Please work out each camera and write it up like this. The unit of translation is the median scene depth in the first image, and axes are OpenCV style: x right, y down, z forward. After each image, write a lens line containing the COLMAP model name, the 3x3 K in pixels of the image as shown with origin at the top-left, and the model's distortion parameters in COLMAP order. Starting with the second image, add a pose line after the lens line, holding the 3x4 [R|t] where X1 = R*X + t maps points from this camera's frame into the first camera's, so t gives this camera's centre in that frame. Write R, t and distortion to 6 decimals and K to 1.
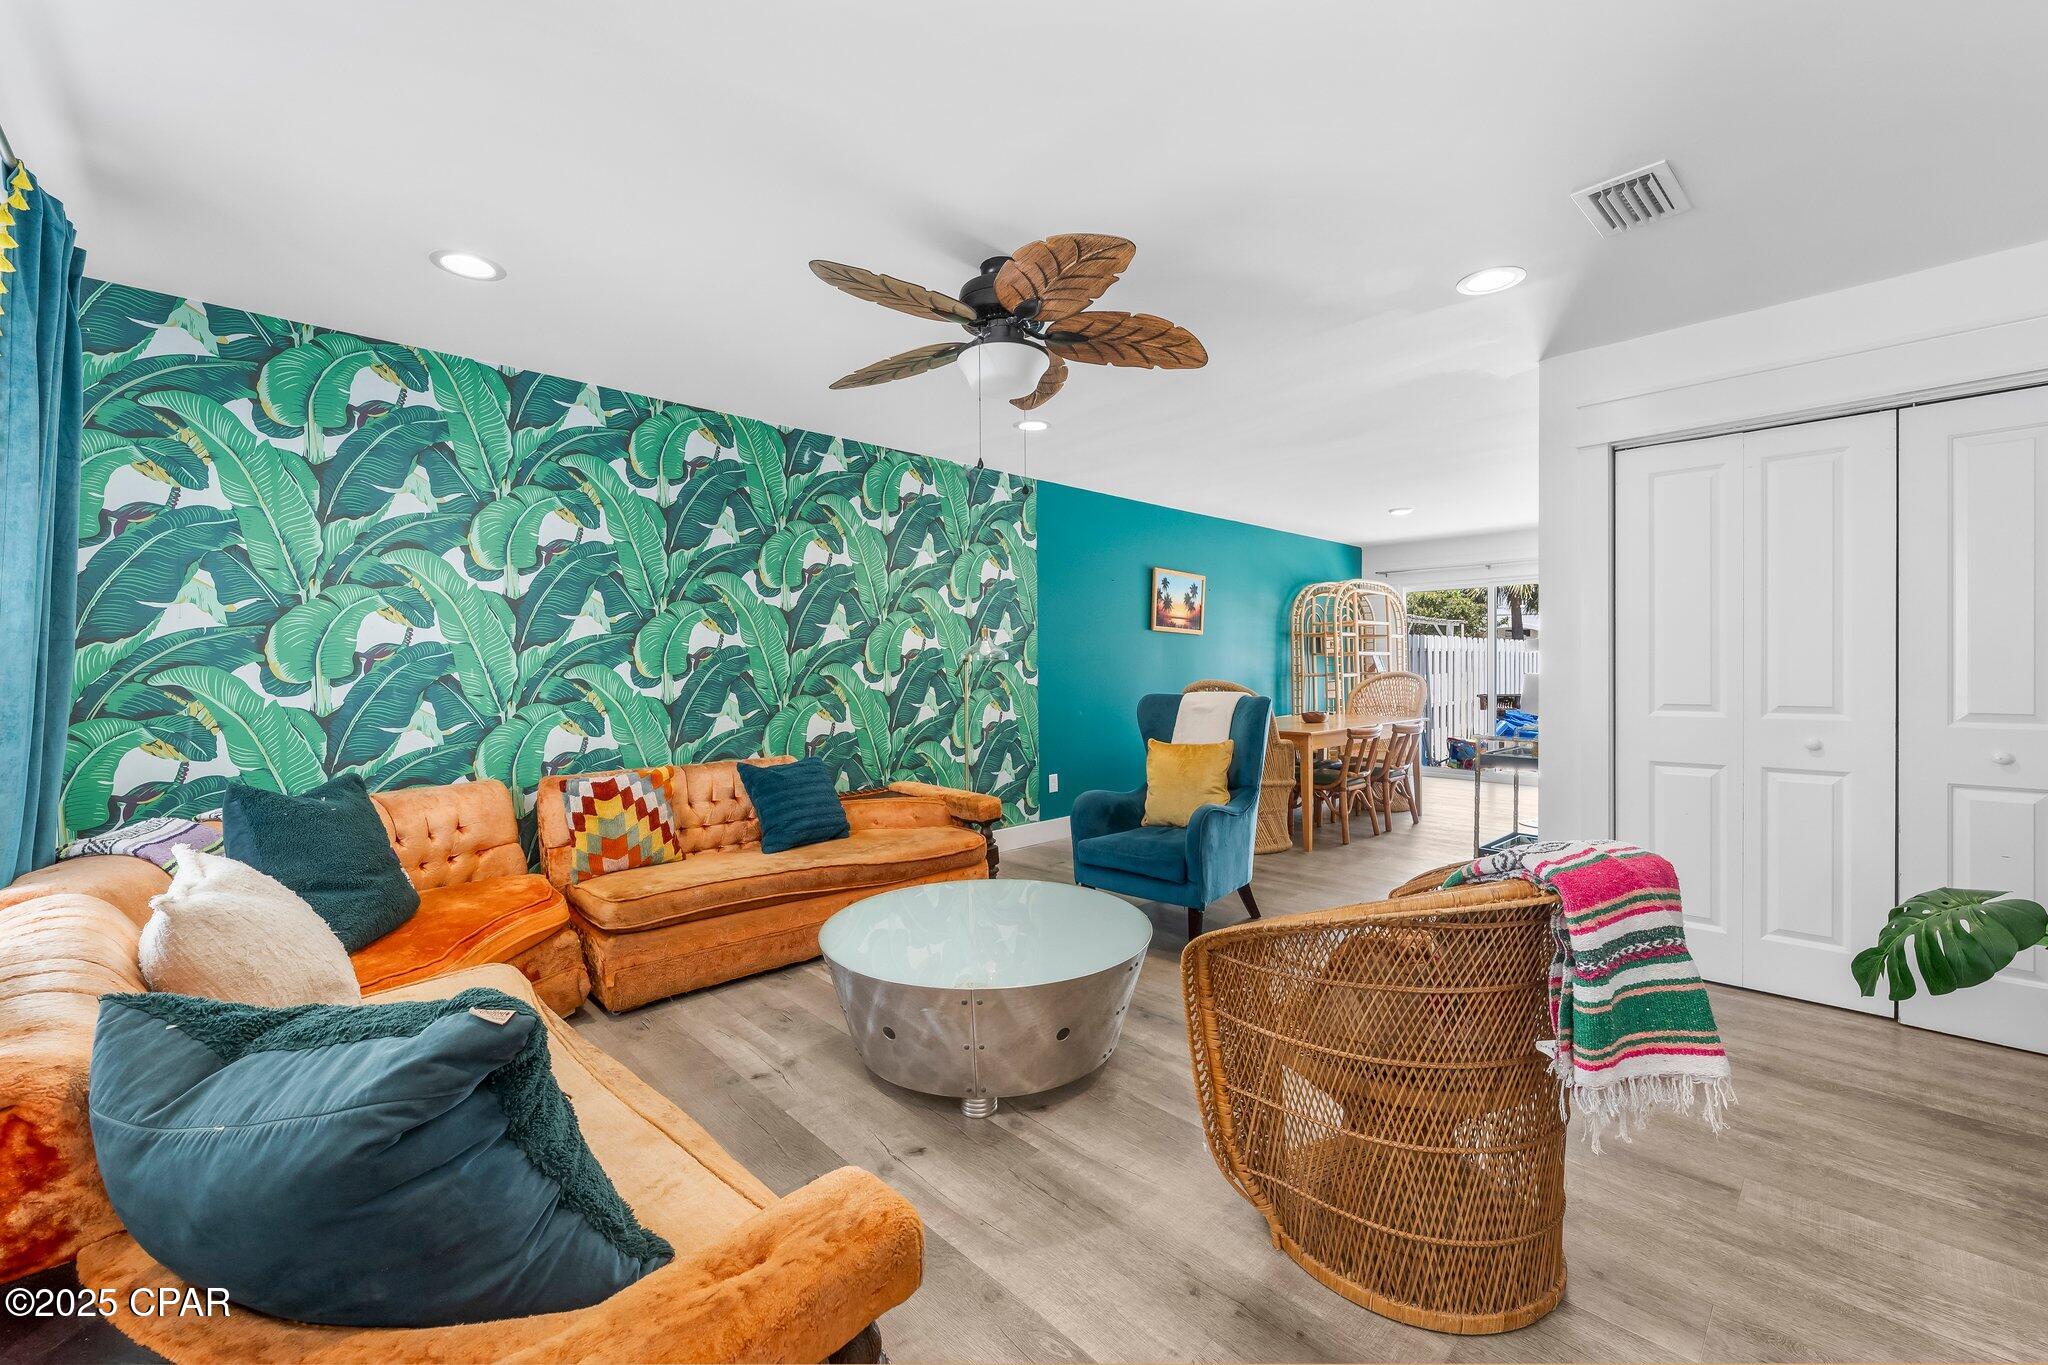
lens RADIAL K [[836.4, 0, 1025.4], [0, 836.4, 666.4], [0, 0, 1]] dist [-0.002599, -0.000916]
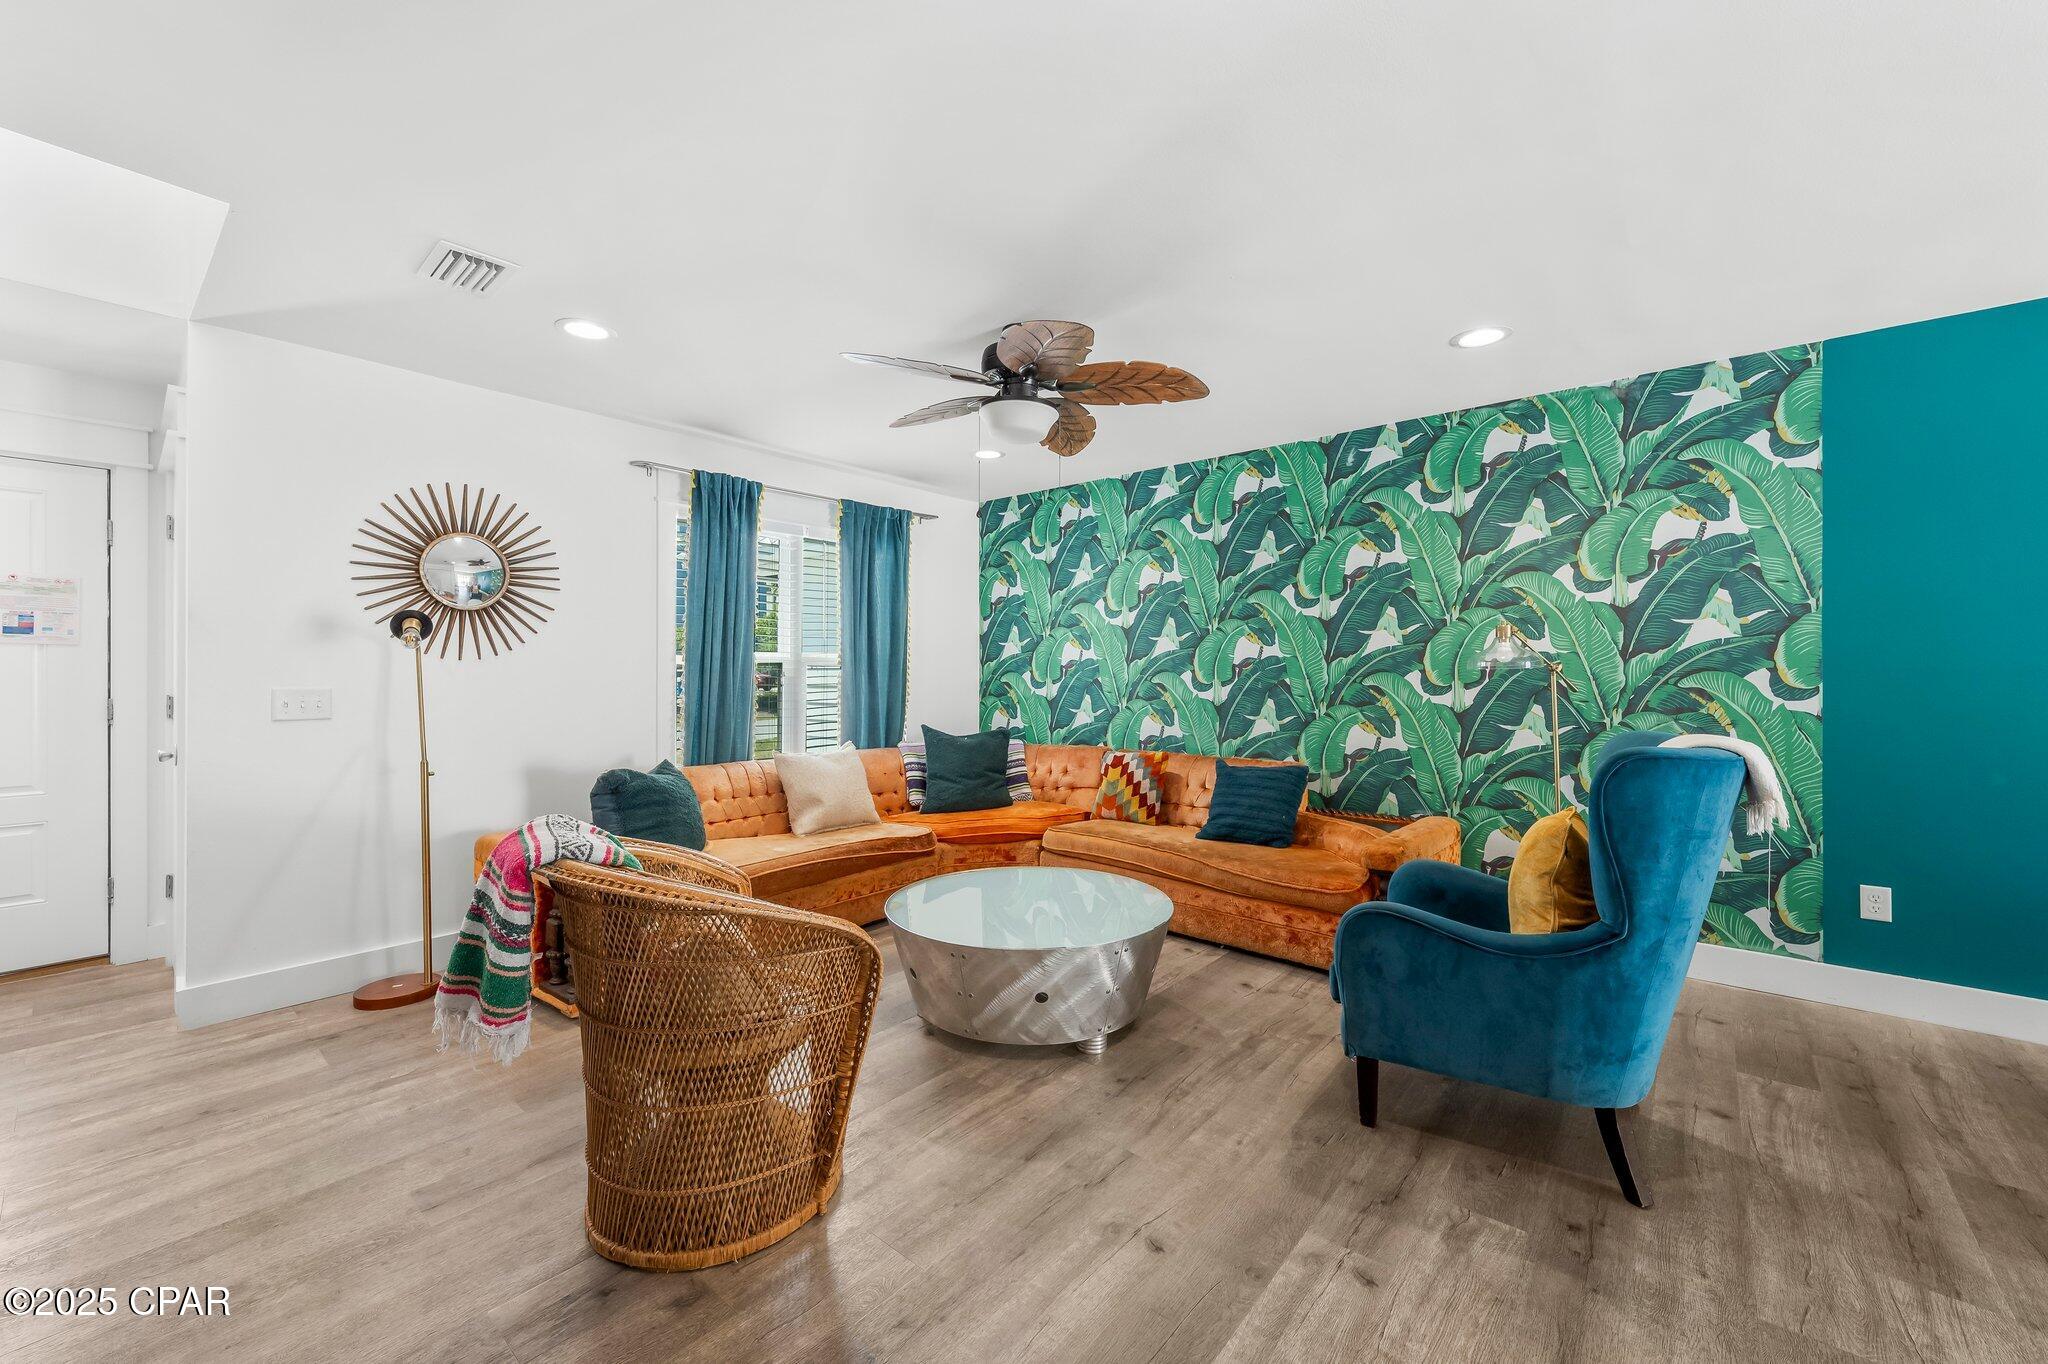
lens RADIAL K [[768.1, 0, 1068.6], [0, 768.1, 671.0], [0, 0, 1]] dist [-0.002678, -0.000453]
pose [[0.122665, 0.002289, -0.992446, 0.586516], [-0.004936, 0.999986, 0.001696, -0.005114], [0.992436, 0.004691, 0.122674, 0.576955]]
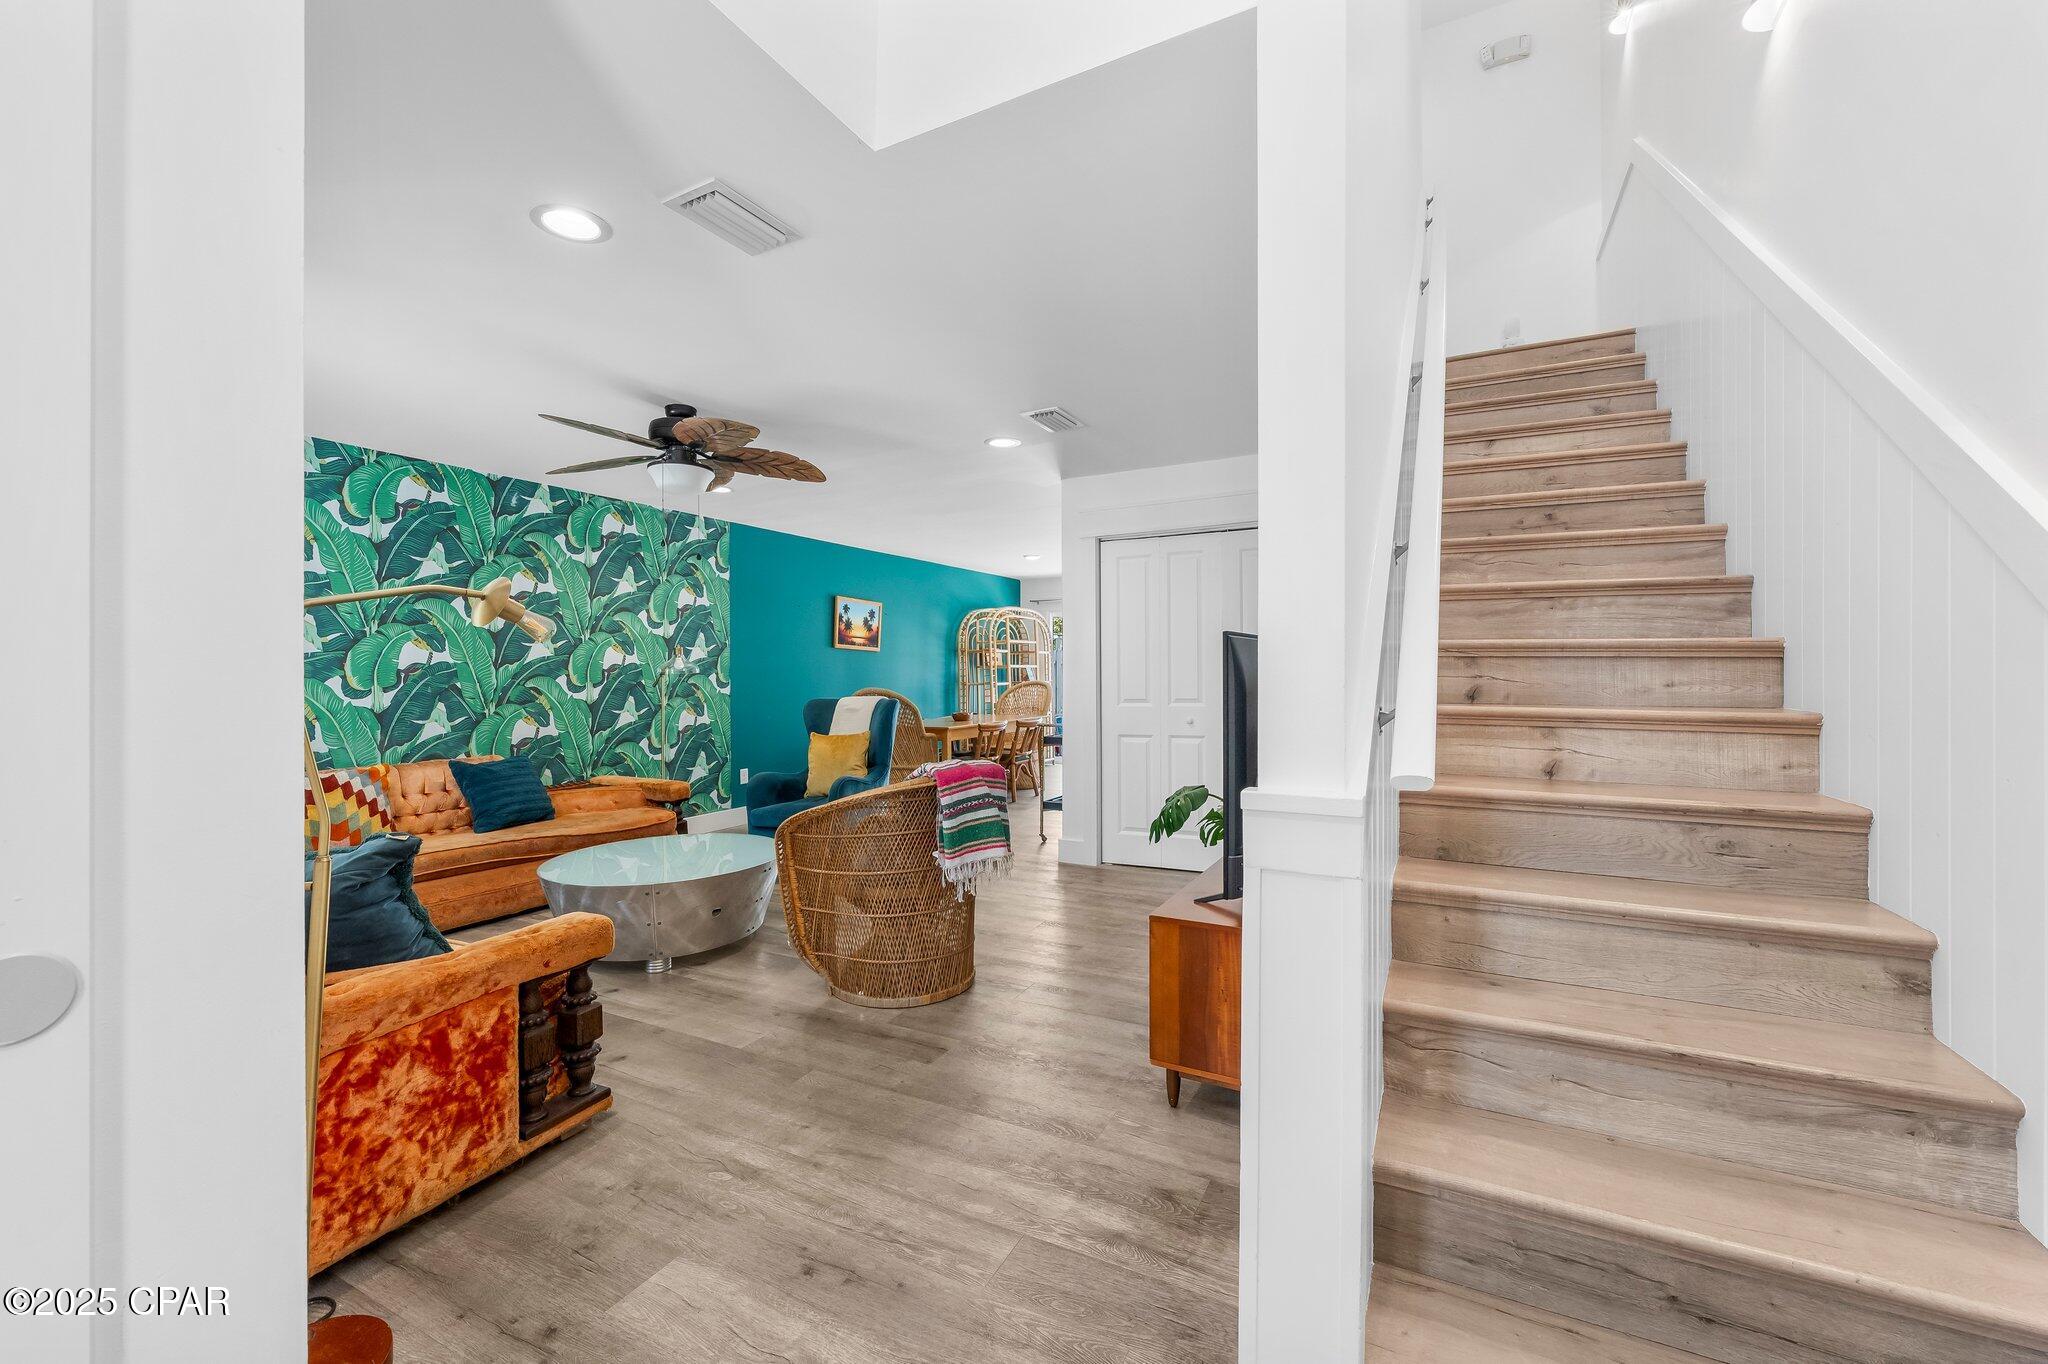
lens RADIAL K [[836.4, 0, 1036.2], [0, 836.4, 657.1], [0, 0, 1]] dist [-0.002599, -0.000916]
pose [[0.945279, 0.002696, 0.326252, 0.049485], [0.005277, 0.999709, -0.023549, 0.000332], [-0.326221, 0.023982, 0.944989, -0.345596]]
